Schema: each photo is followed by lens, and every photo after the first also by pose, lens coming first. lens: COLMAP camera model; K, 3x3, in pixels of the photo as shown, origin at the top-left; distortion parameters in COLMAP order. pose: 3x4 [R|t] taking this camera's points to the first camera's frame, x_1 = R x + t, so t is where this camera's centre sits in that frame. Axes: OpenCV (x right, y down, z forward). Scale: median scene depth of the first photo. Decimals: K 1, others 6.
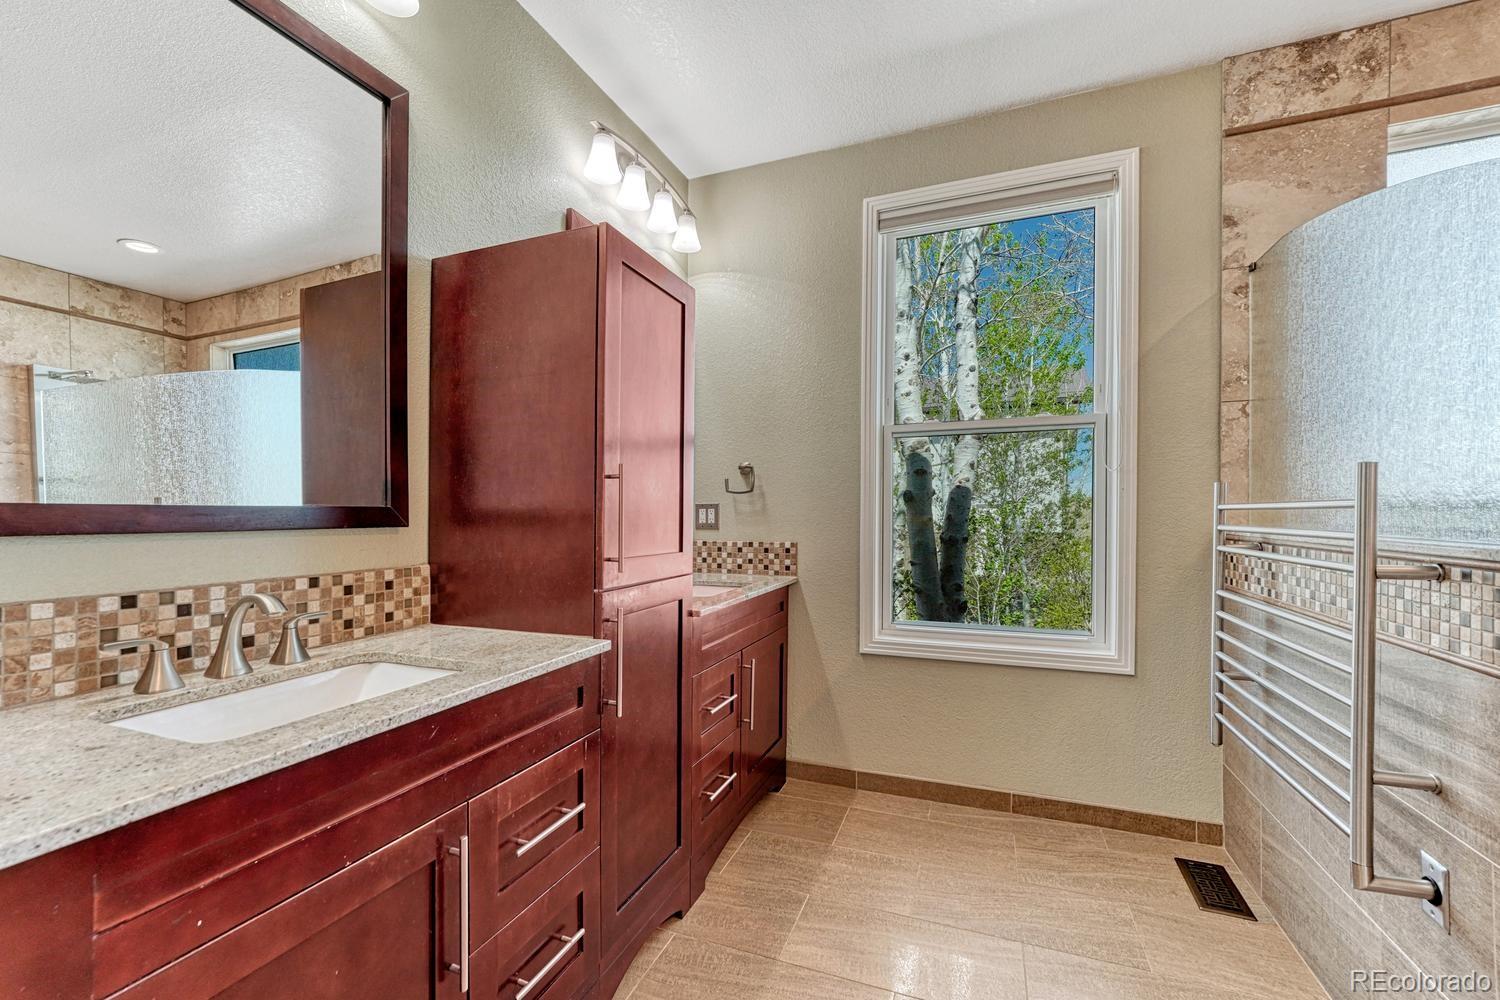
lens RADIAL K [[625.8, 0, 752.6], [0, 625.8, 519.4], [0, 0, 1]] dist [-0.009935, 0.006878]
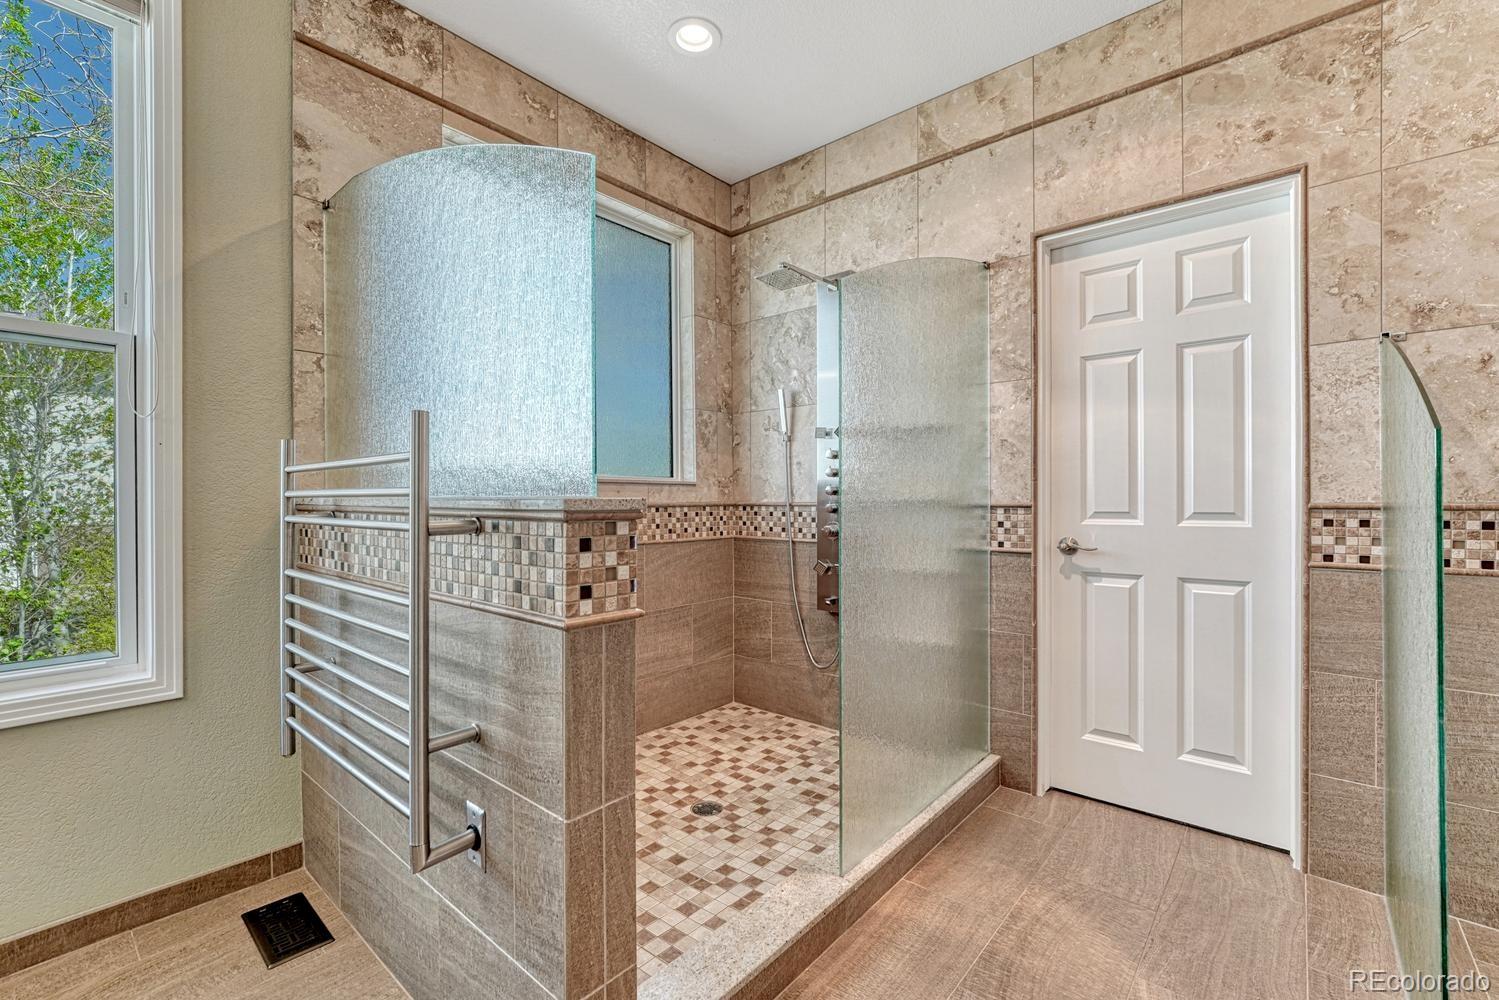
lens RADIAL K [[630.6, 0, 751.8], [0, 630.6, 507.6], [0, 0, 1]] dist [0.001485, -0.008410]
pose [[0.332368, -0.005418, 0.943134, 0.167988], [0.008073, 0.999963, 0.002899, 0.034483], [-0.943115, 0.006650, 0.332399, 0.141691]]
